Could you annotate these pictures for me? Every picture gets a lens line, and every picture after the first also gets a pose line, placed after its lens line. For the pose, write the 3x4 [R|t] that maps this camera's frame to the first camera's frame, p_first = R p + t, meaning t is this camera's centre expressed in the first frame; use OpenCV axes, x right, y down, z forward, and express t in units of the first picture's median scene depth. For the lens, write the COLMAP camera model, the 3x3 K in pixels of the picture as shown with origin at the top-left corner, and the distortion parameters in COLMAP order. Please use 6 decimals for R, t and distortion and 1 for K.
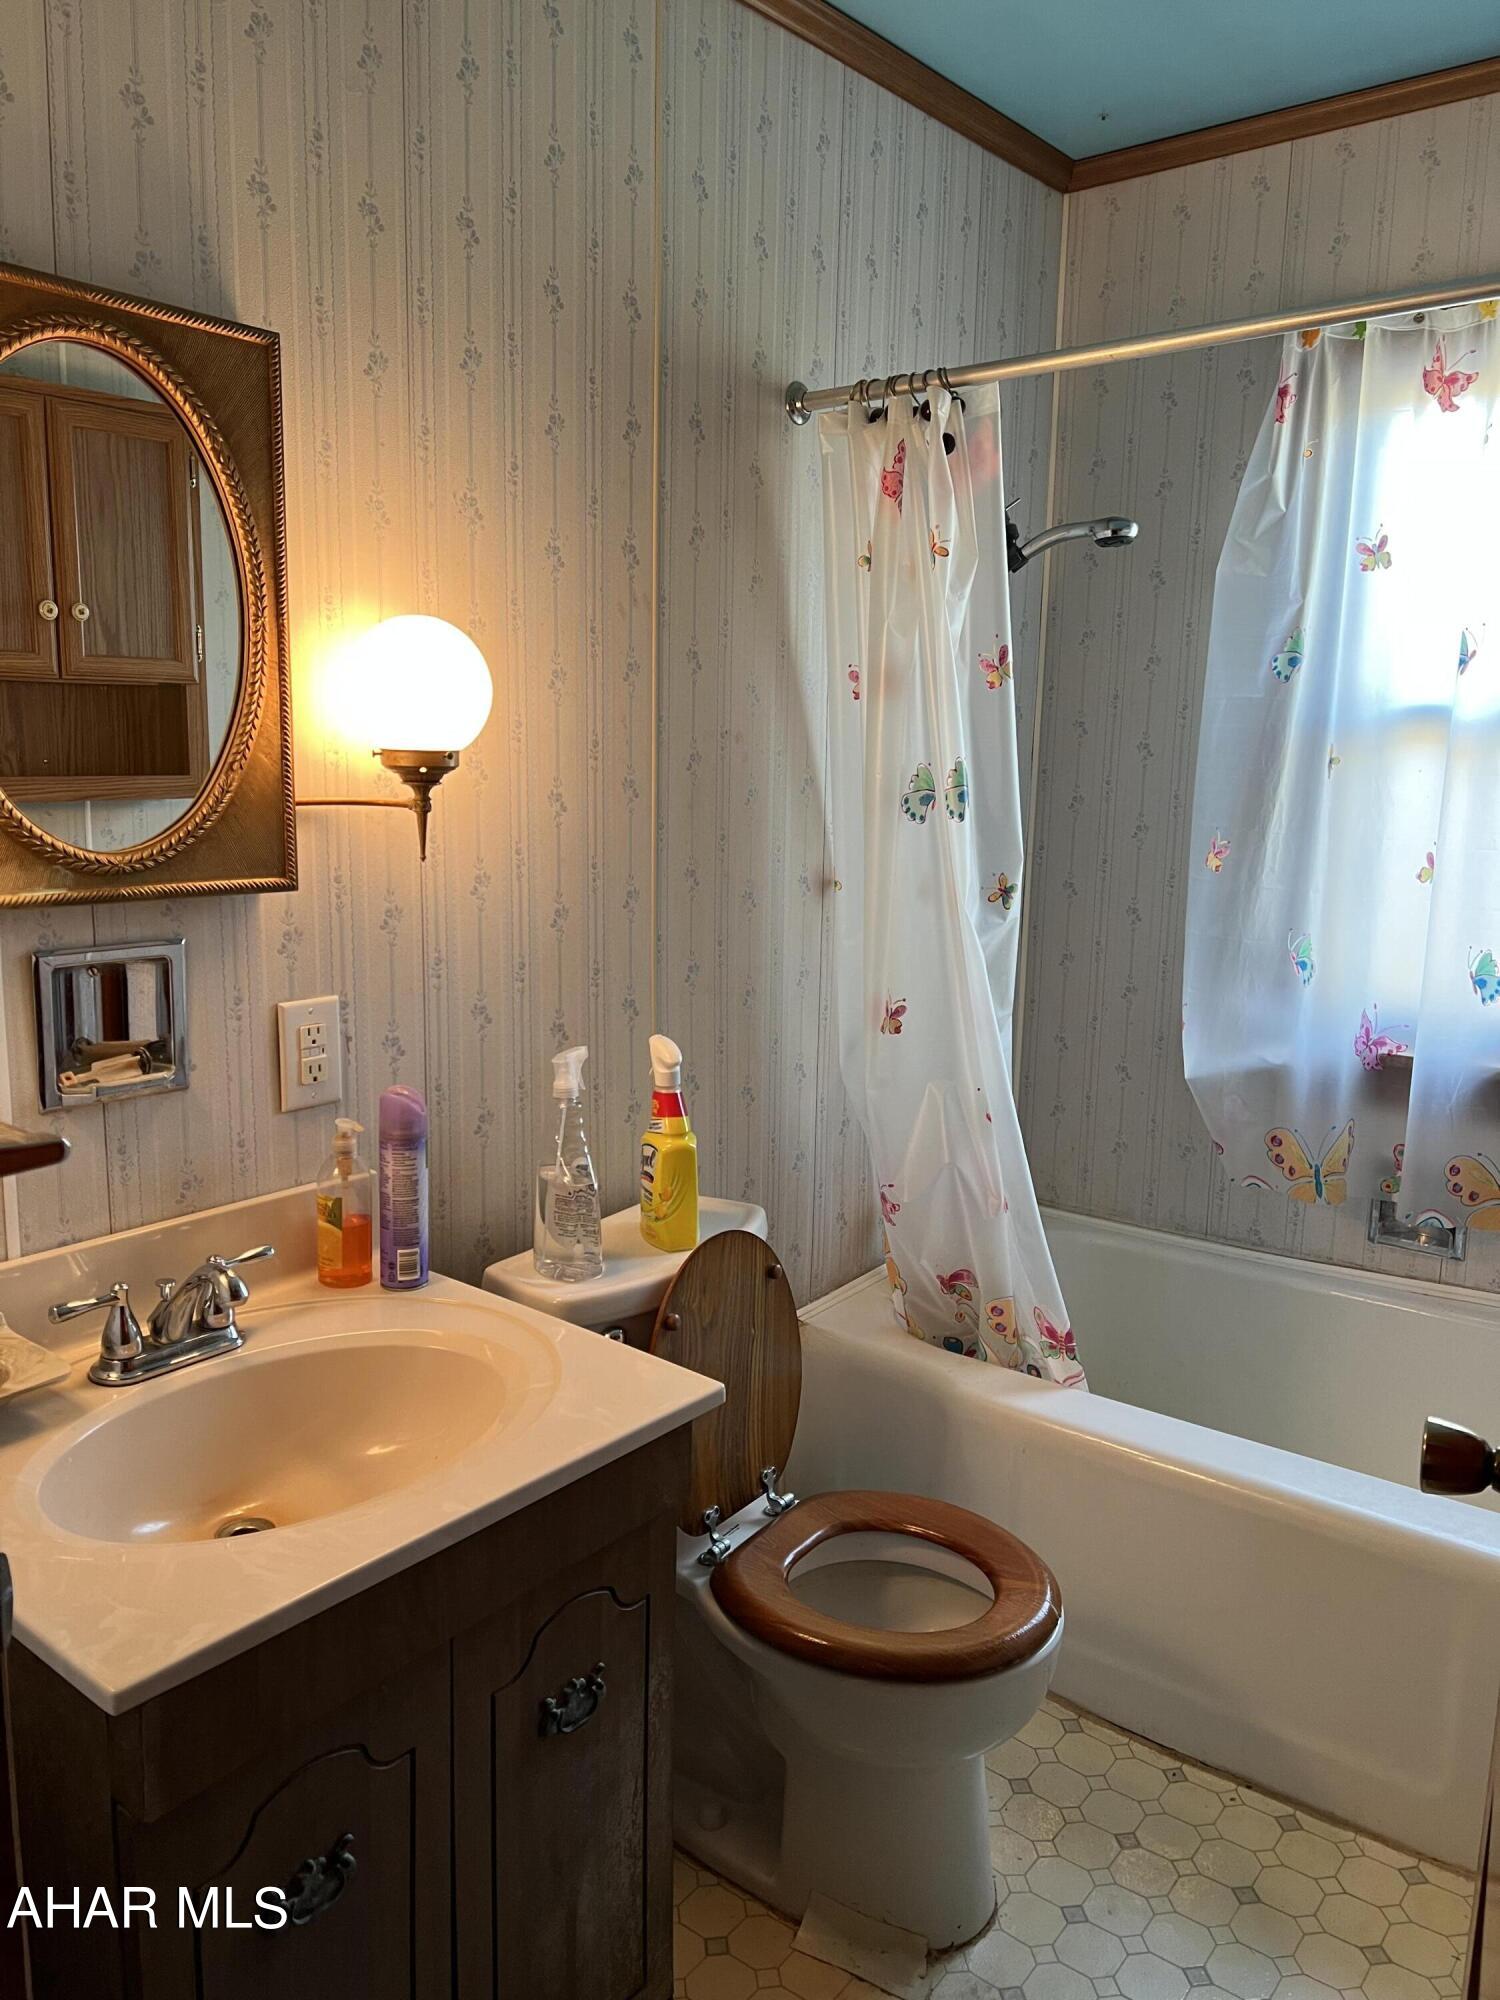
lens RADIAL K [[1503.1, 0, 750.0], [0, 1503.1, 1000.0], [0, 0, 1]] dist [0.027945, -0.003148]
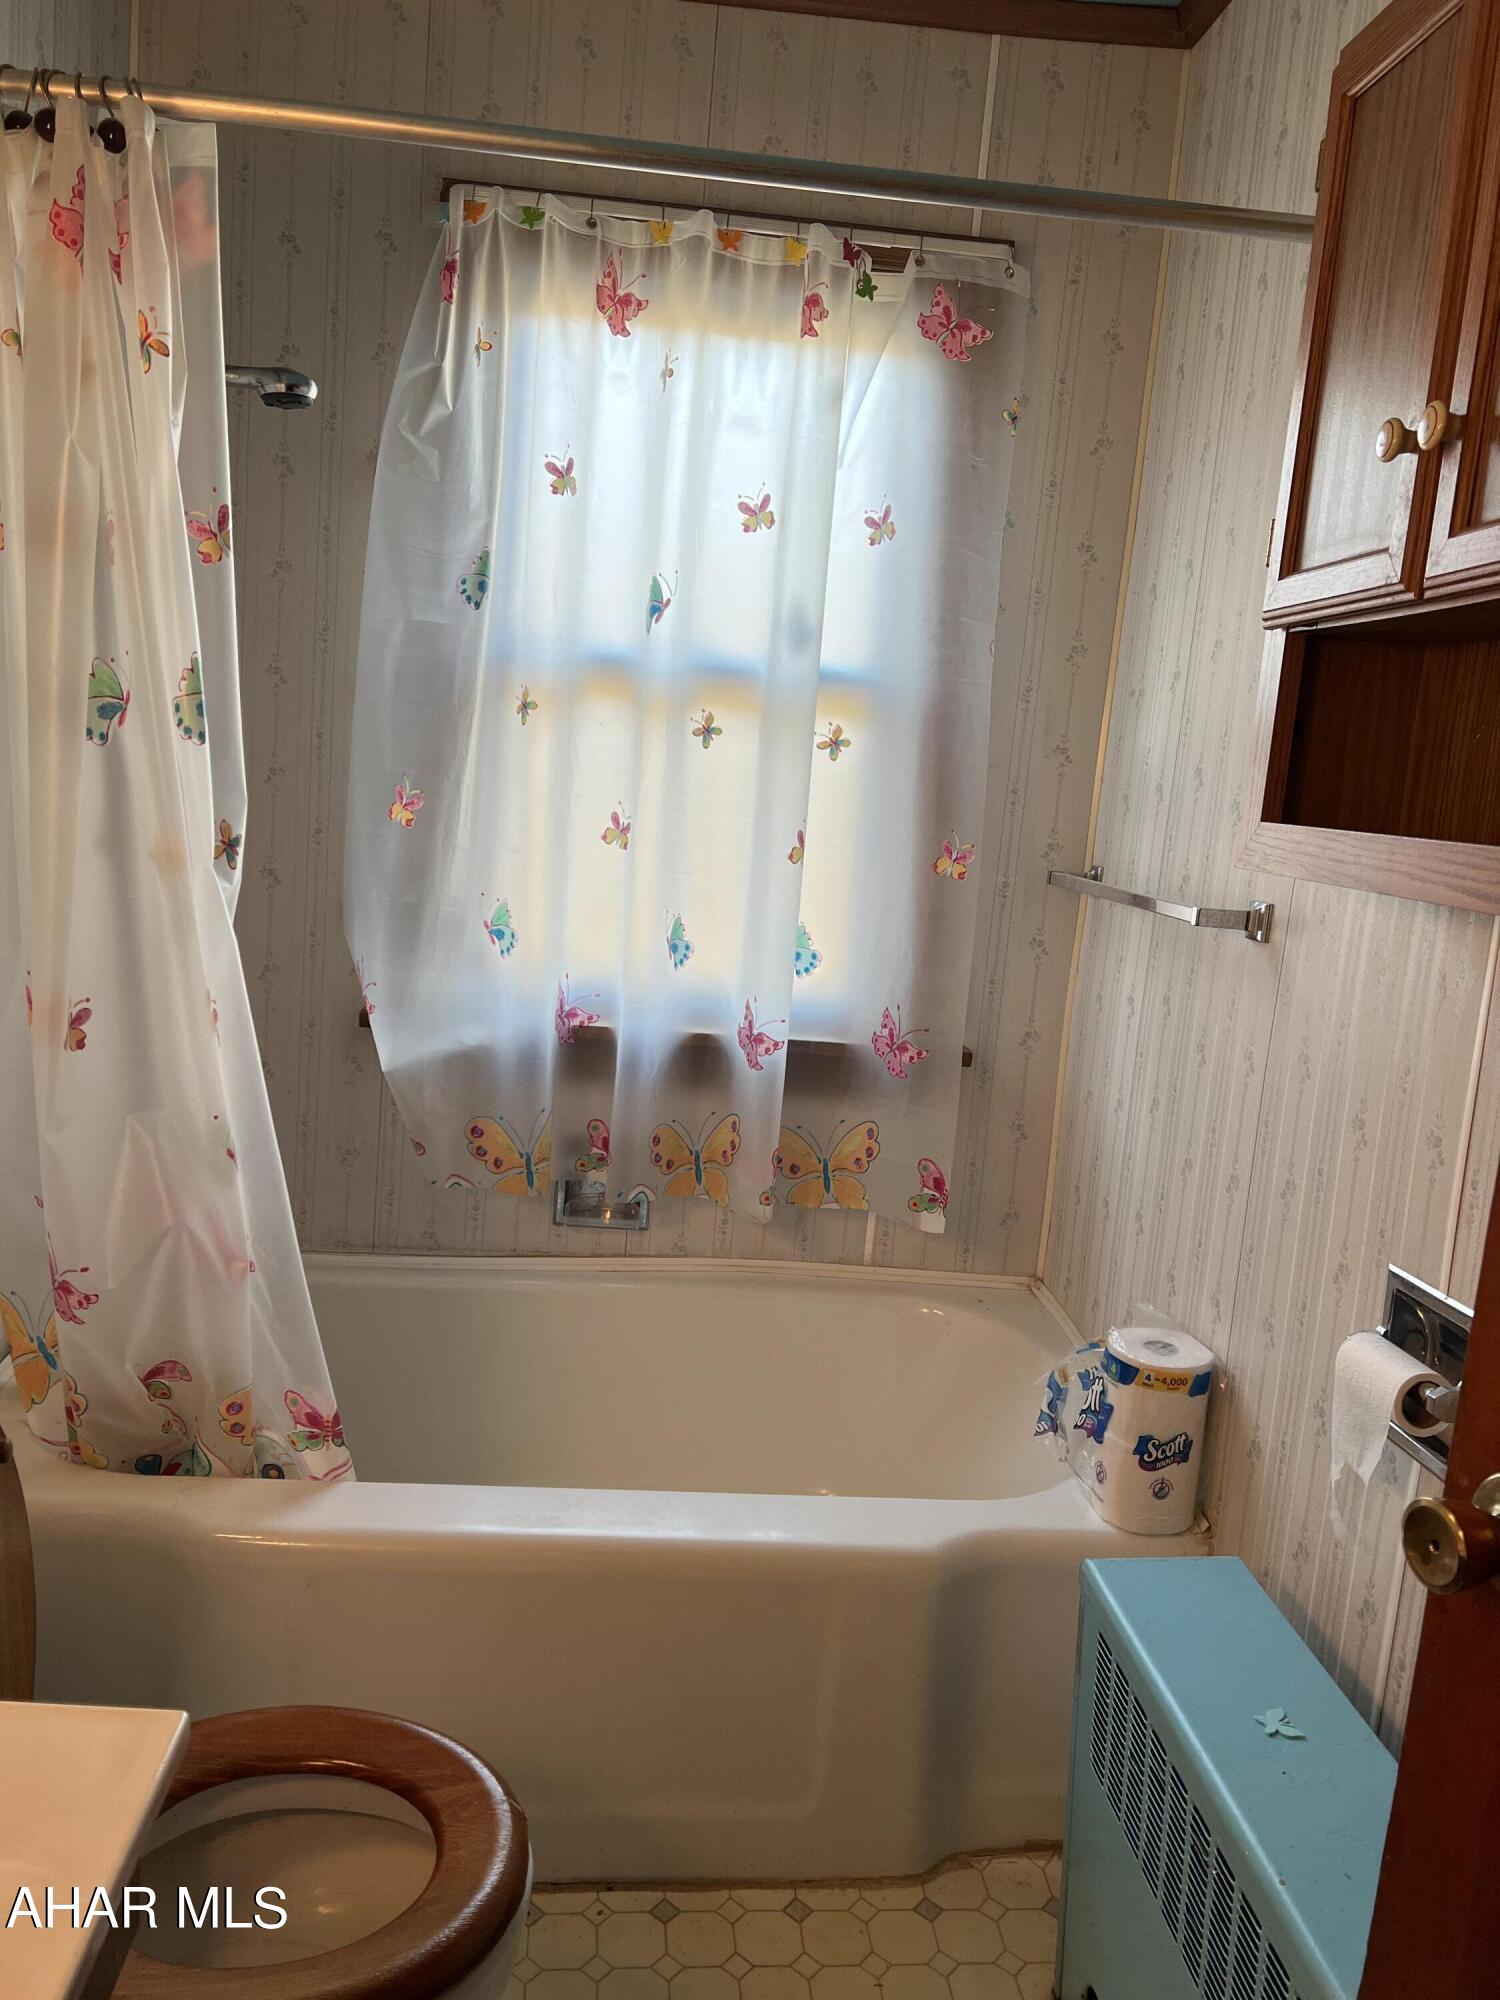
lens RADIAL K [[1486.5, 0, 736.5], [0, 1486.5, 1002.0], [0, 0, 1]] dist [0.094147, -0.156478]
pose [[0.734833, -0.061329, 0.675470, -0.136647], [0.044162, 0.998117, 0.042580, -0.014487], [-0.676809, -0.001460, 0.736157, 0.266150]]
